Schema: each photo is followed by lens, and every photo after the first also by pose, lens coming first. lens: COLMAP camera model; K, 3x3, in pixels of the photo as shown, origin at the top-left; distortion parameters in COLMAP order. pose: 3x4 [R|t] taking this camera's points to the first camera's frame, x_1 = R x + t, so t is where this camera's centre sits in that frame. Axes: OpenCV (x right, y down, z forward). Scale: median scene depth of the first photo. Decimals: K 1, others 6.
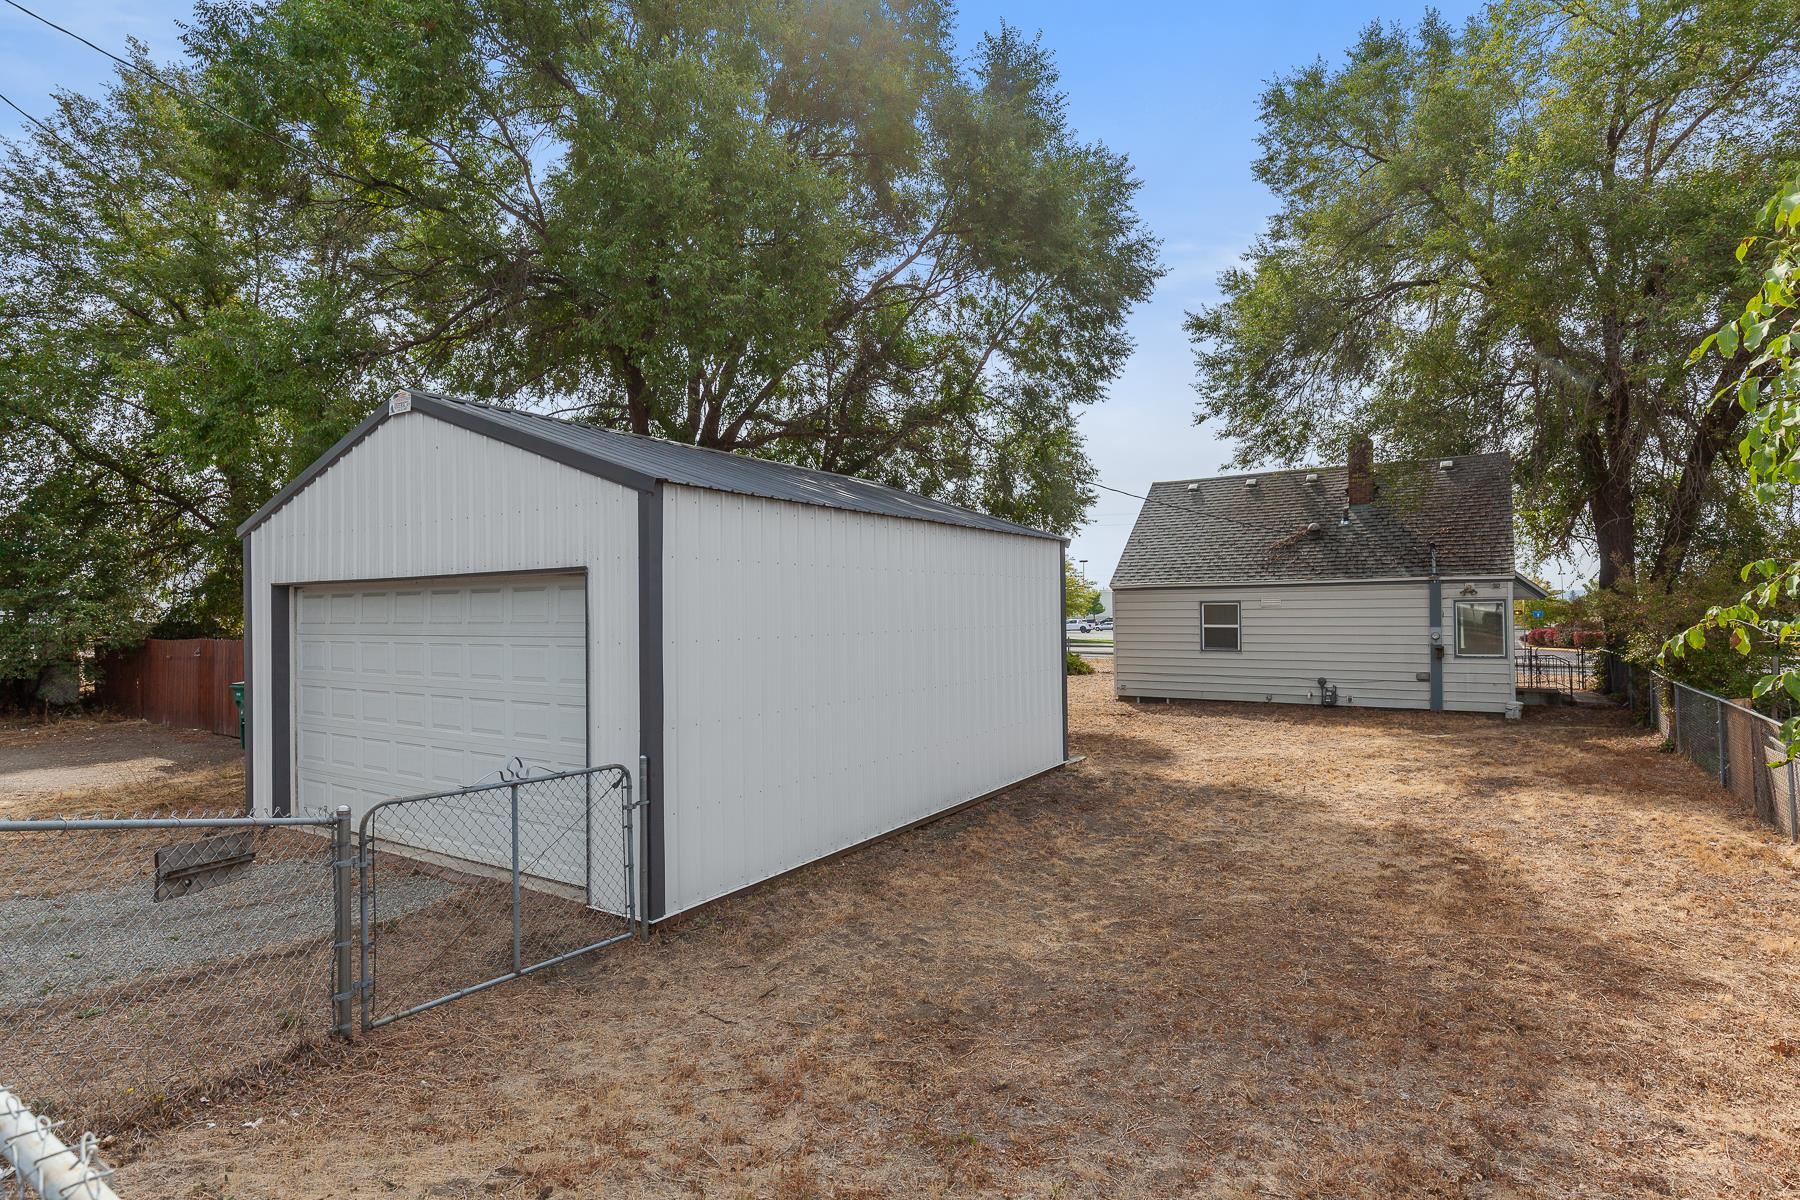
lens RADIAL K [[925.9, 0, 900.7], [0, 925.9, 598.2], [0, 0, 1]] dist [-0.001424, -0.000027]
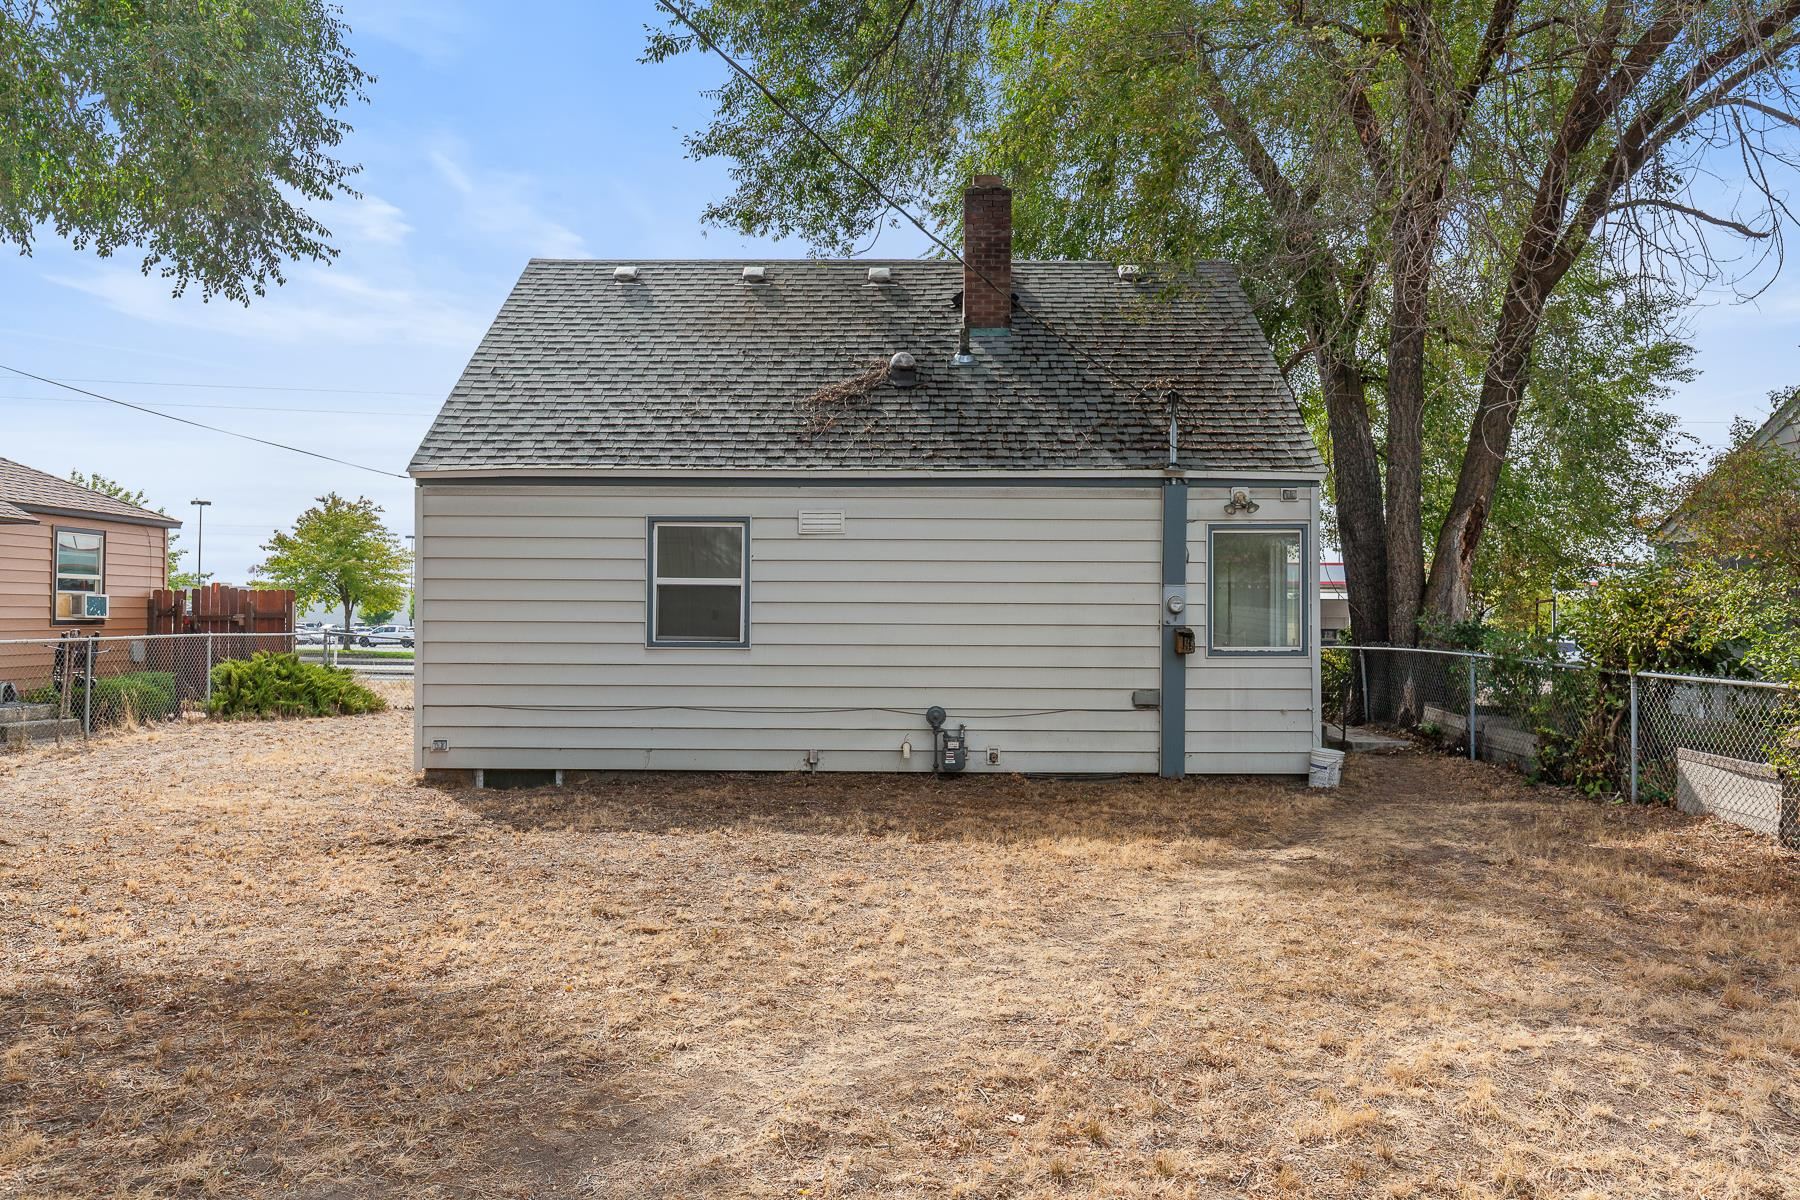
lens RADIAL K [[1242.1, 0, 904.3], [0, 1242.1, 596.0], [0, 0, 1]] dist [-0.009361, -0.000618]
pose [[0.843270, 0.025229, 0.536898, 0.143251], [-0.019456, 0.999676, -0.016417, 0.045300], [-0.537138, 0.003398, 0.843487, 0.533571]]
